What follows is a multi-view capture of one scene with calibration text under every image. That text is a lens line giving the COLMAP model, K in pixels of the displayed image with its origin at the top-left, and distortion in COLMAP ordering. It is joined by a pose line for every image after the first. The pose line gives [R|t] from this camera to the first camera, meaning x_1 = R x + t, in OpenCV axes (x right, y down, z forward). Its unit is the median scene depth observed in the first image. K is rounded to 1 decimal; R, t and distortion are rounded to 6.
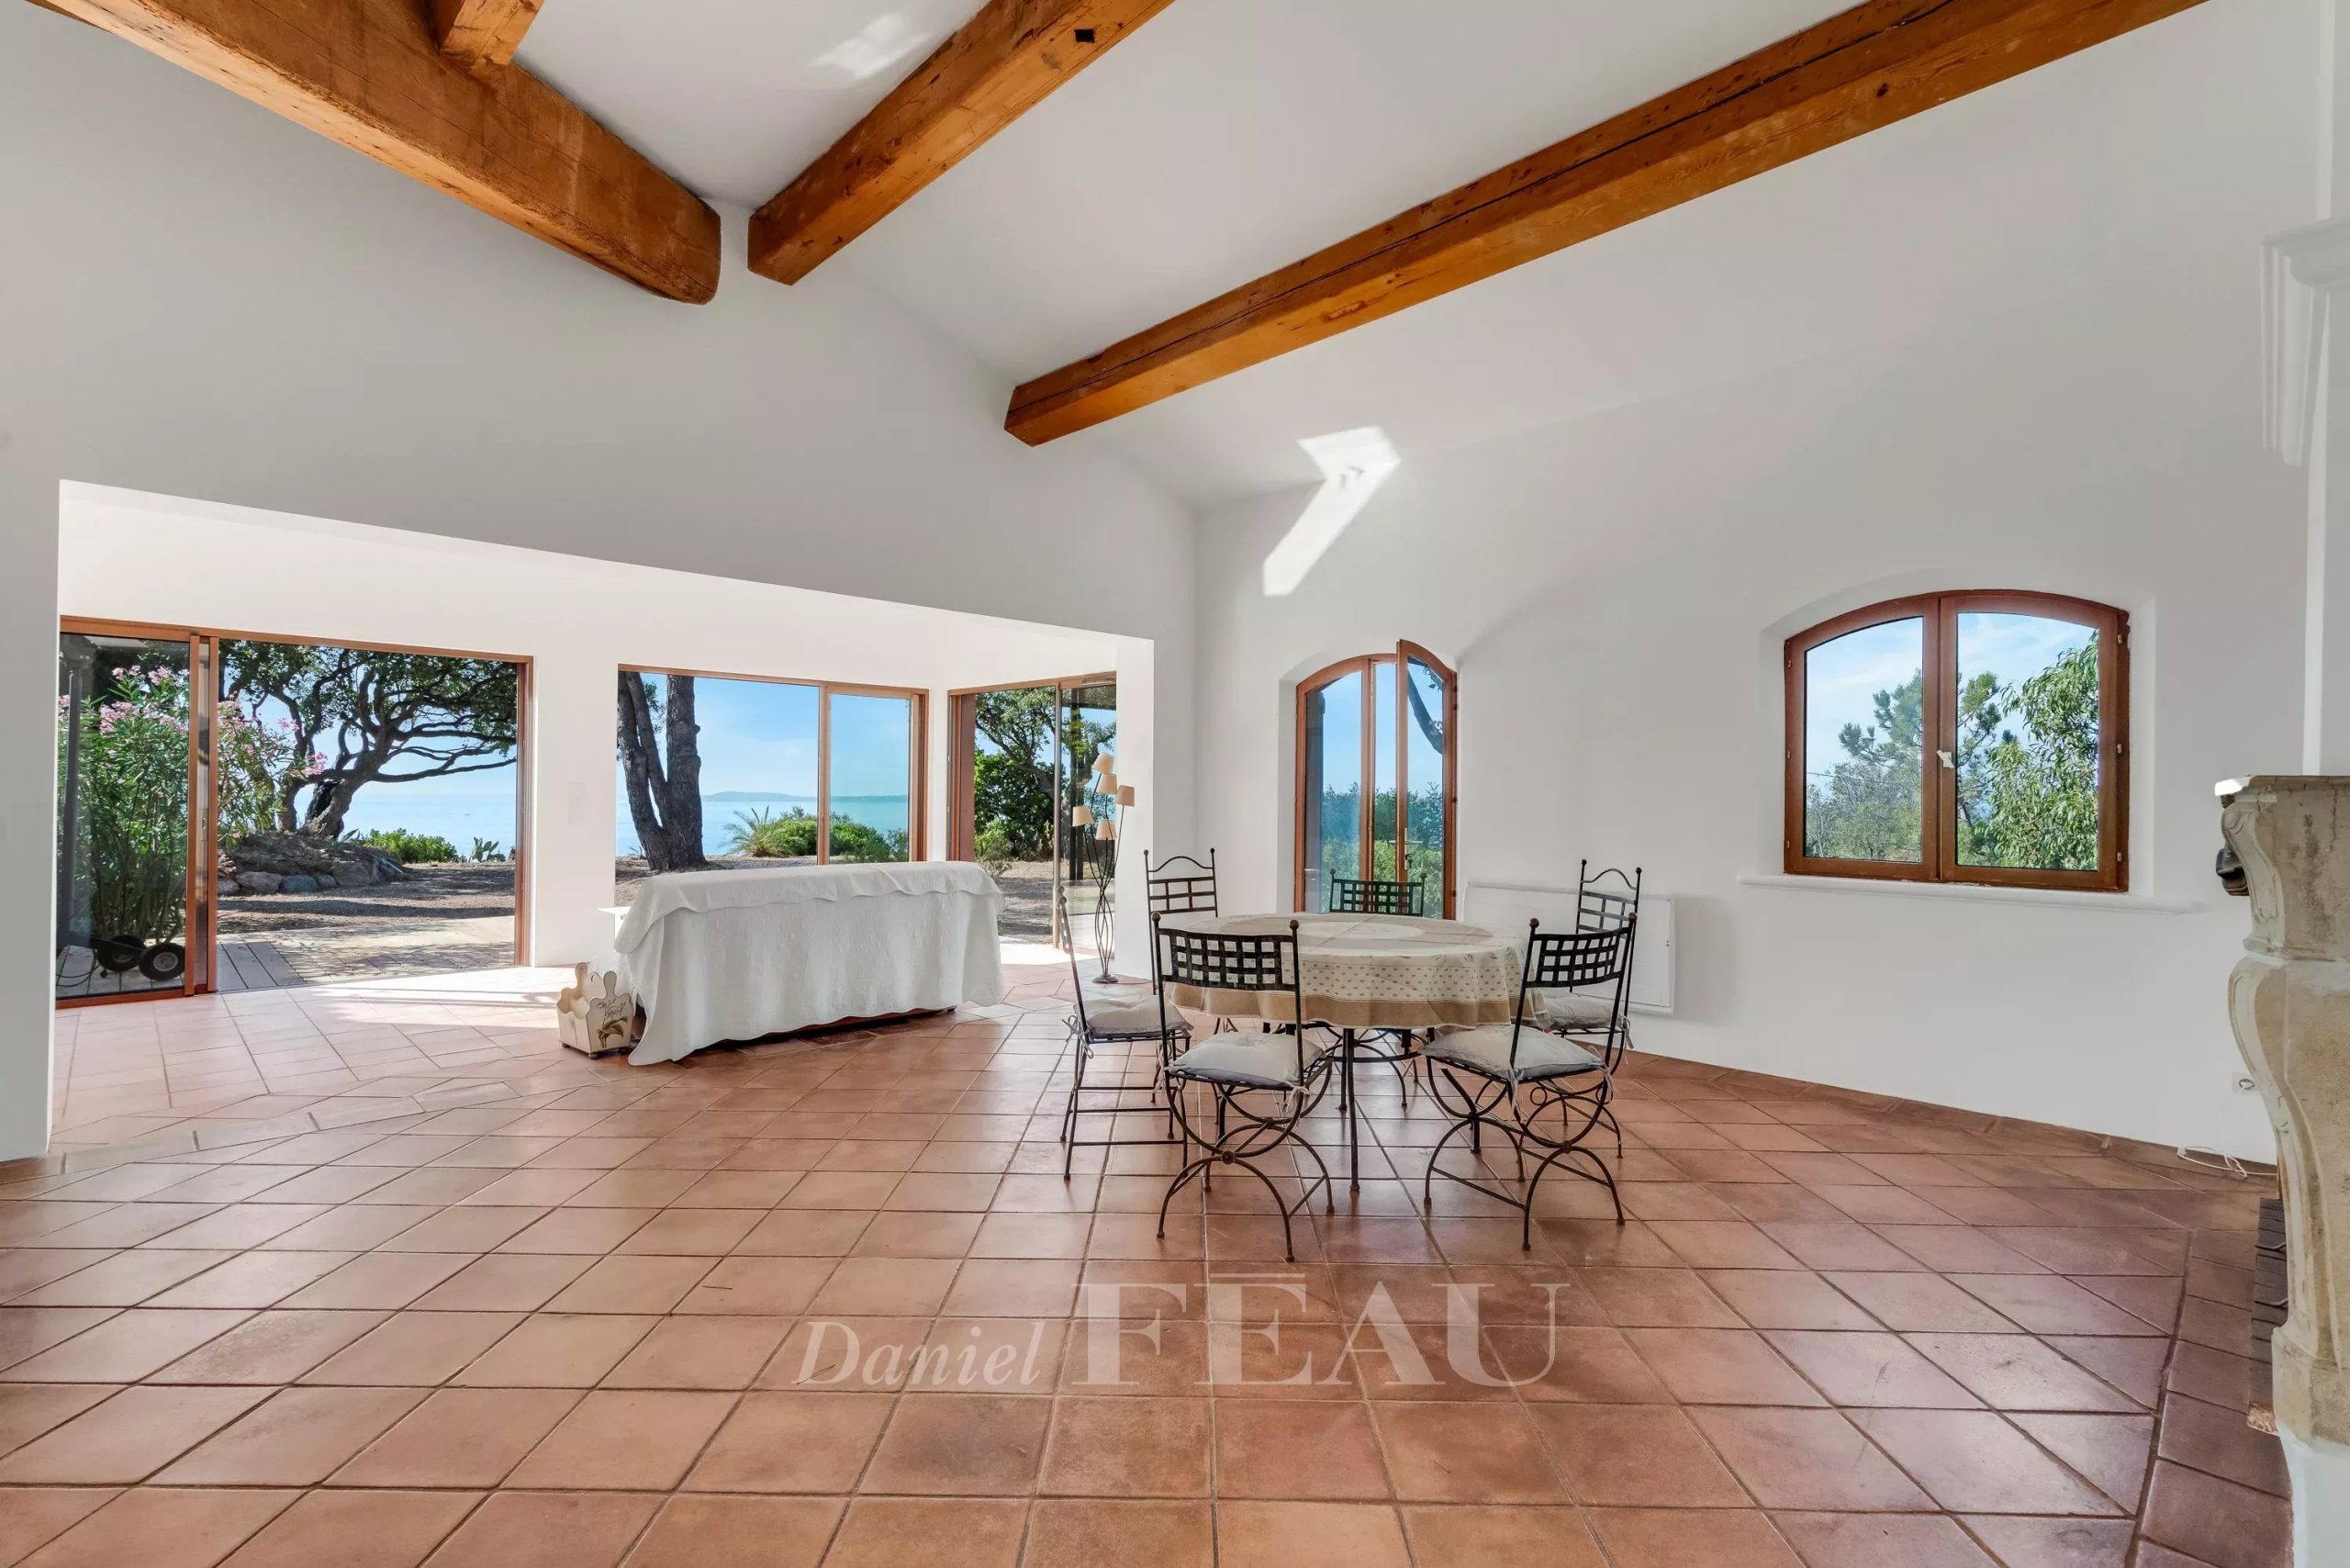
lens RADIAL K [[1073.3, 0, 1178.6], [0, 1073.3, 784.4], [0, 0, 1]] dist [0.036586, 0.000007]
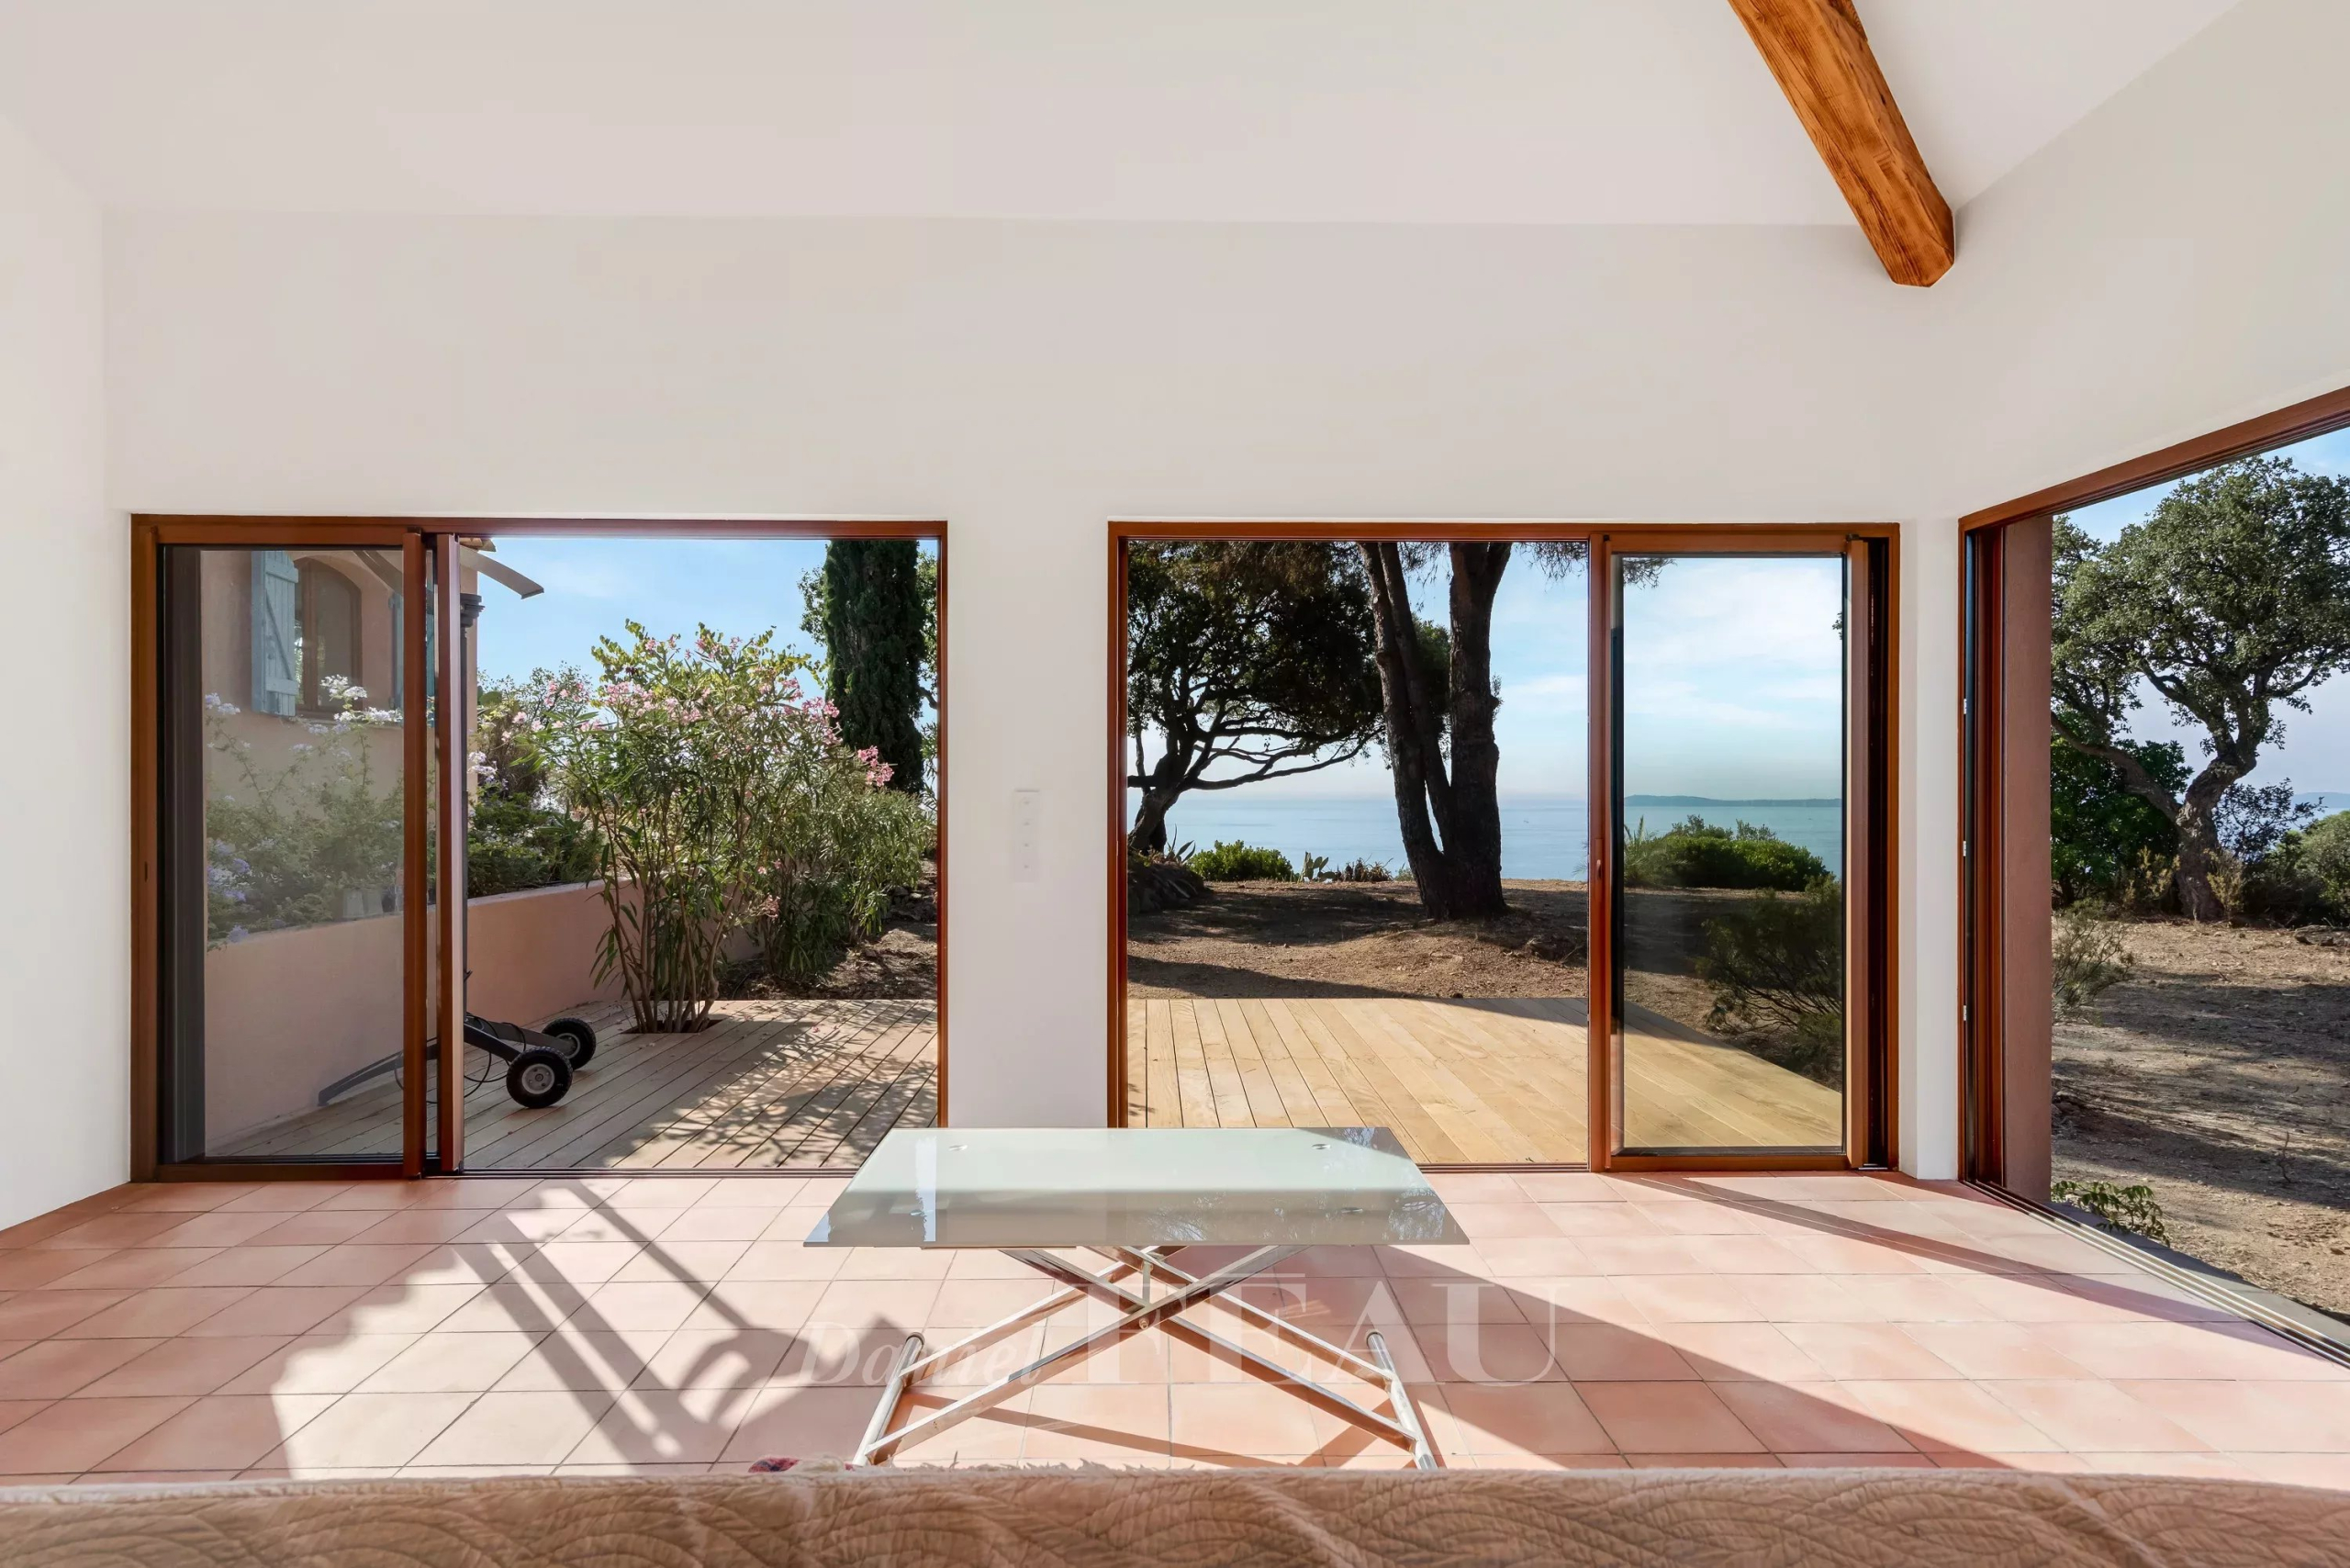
lens RADIAL K [[1256.9, 0, 1159.4], [0, 1256.9, 793.7], [0, 0, 1]] dist [0.010321, 0.002126]
pose [[0.728203, -0.008165, -0.685313, -0.060035], [0.011679, 0.999932, 0.000496, 0.000560], [0.685262, -0.008365, 0.728249, 0.252690]]
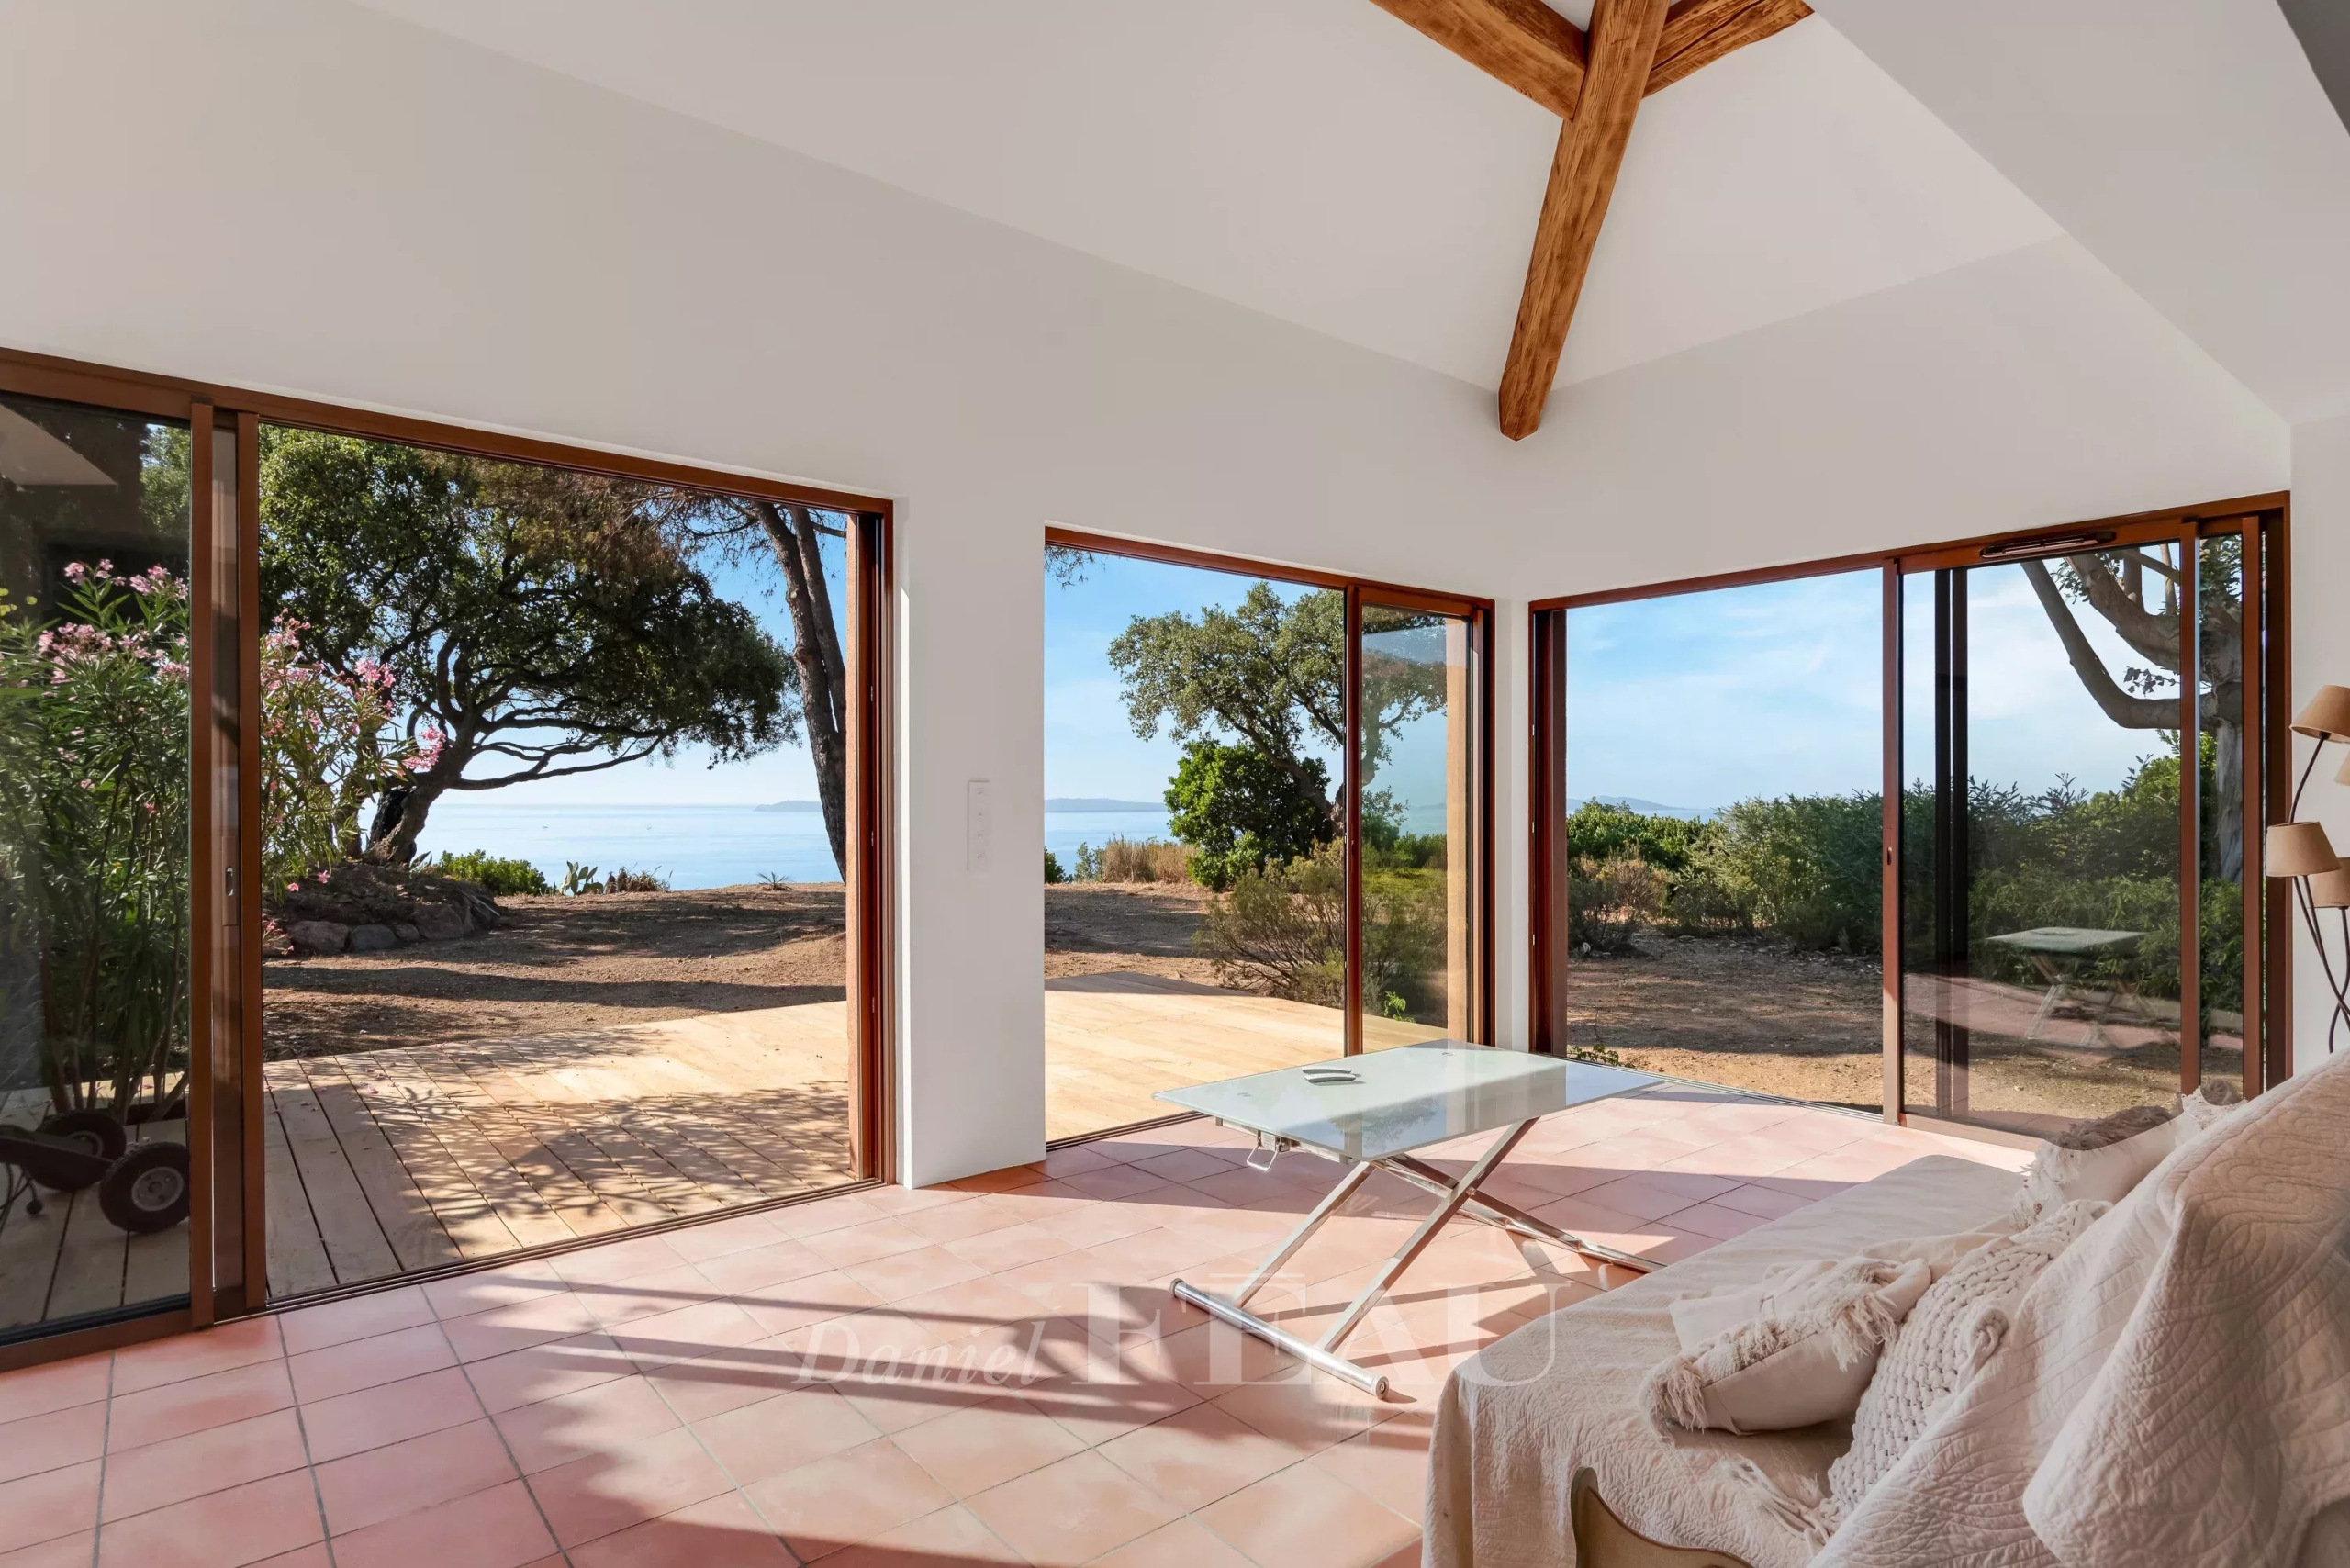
lens RADIAL K [[1256.9, 0, 1231.6], [0, 1256.9, 806.7], [0, 0, 1]] dist [0.010321, 0.002126]
pose [[0.998037, -0.006589, -0.062287, -0.160793], [0.007481, 0.999873, 0.014099, 0.001383], [0.062187, -0.014537, 0.997959, 0.185253]]
